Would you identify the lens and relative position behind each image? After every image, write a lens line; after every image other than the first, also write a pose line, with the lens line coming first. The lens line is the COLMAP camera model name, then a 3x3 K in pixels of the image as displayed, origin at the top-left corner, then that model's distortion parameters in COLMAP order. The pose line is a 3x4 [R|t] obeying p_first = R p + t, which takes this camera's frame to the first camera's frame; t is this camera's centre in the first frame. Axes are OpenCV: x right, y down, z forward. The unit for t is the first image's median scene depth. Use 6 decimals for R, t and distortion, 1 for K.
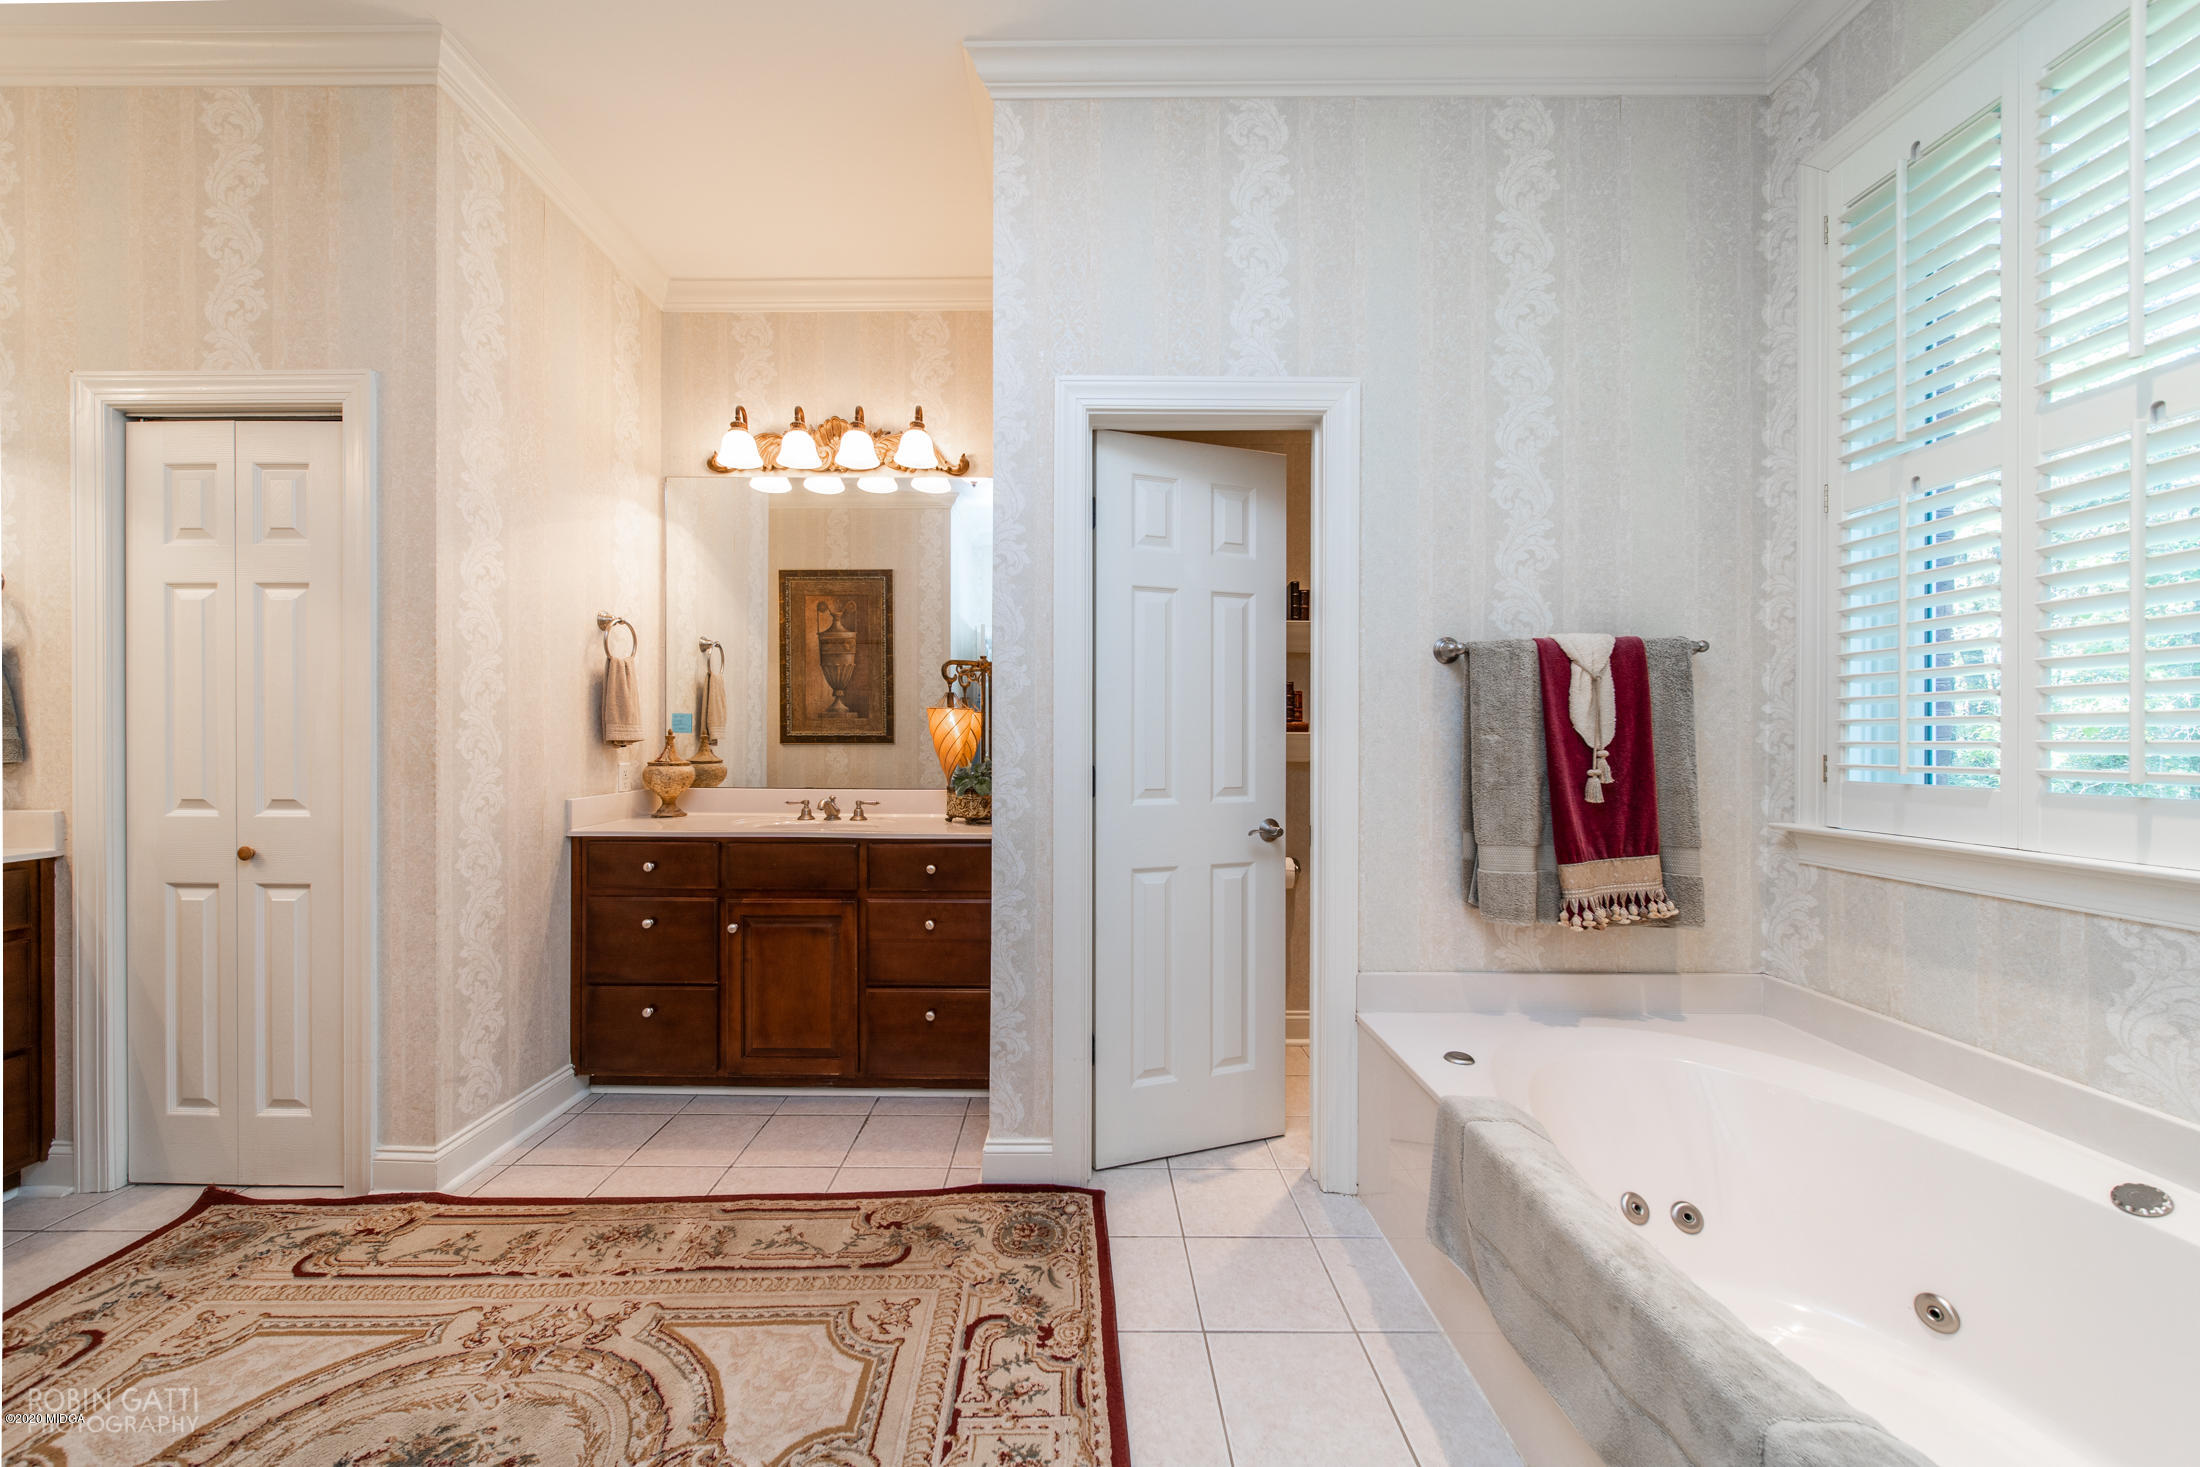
lens RADIAL K [[790.7, 0, 1073.5], [0, 790.7, 739.1], [0, 0, 1]] dist [0.000234, -0.000271]
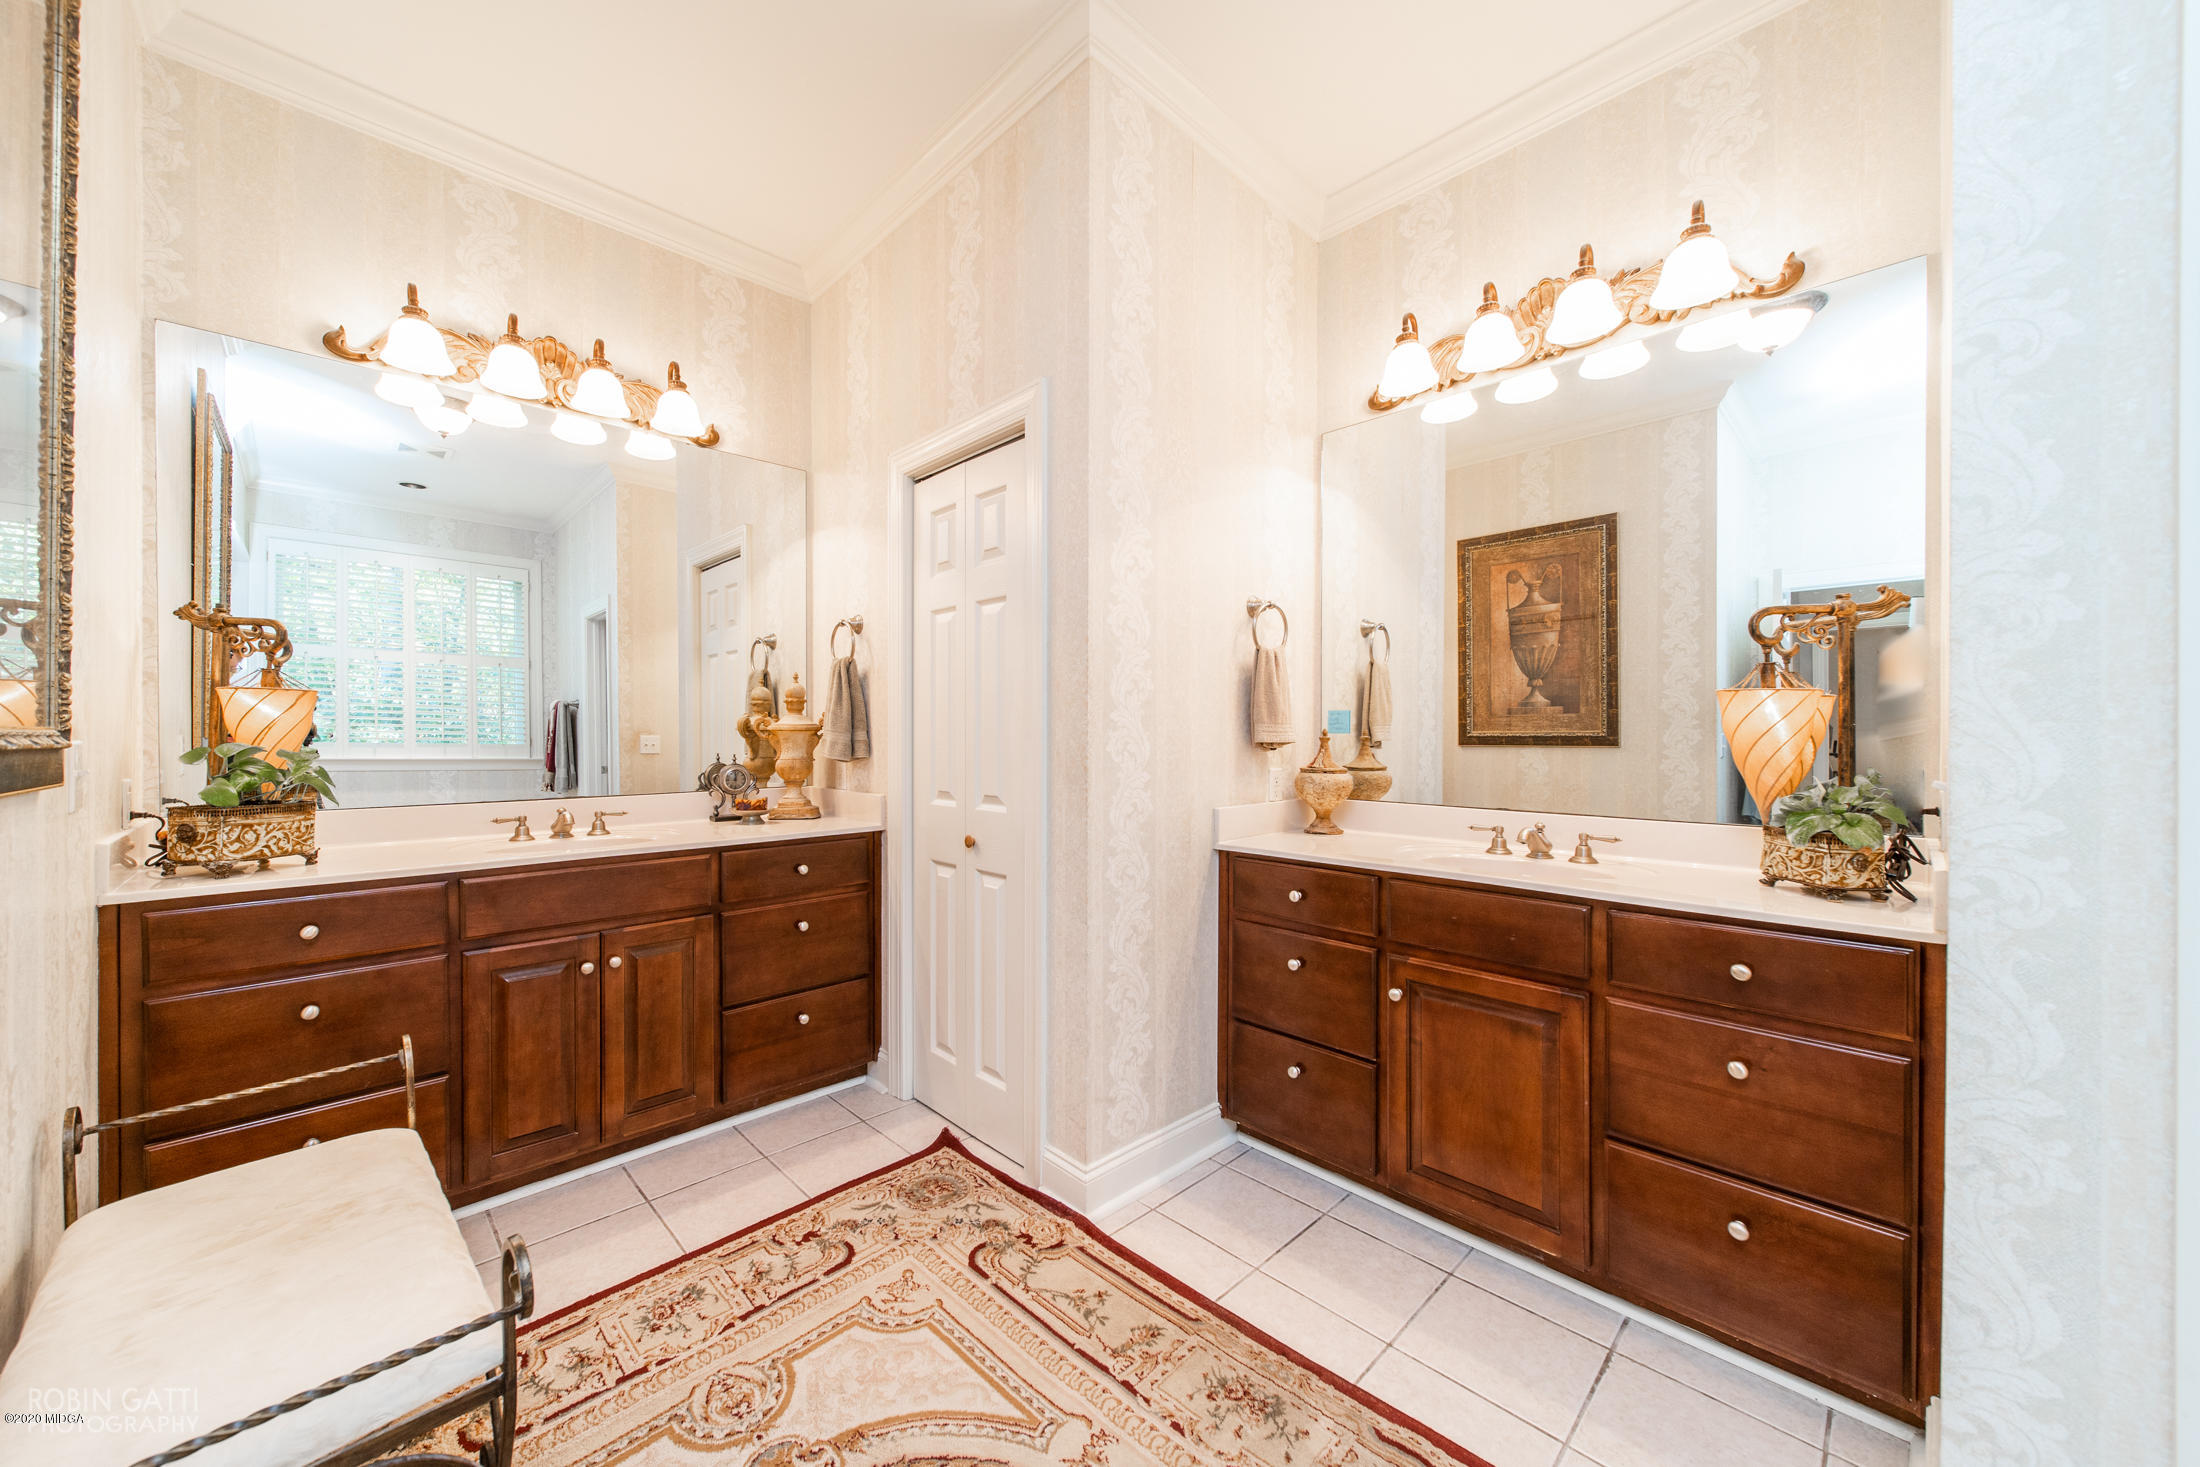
lens RADIAL K [[790.7, 0, 1073.5], [0, 790.7, 739.1], [0, 0, 1]] dist [0.000234, -0.000271]
pose [[0.692336, 0.001931, -0.721573, -0.105179], [-0.001775, 0.999998, 0.000972, -0.002803], [0.721573, 0.000608, 0.692338, 0.268021]]
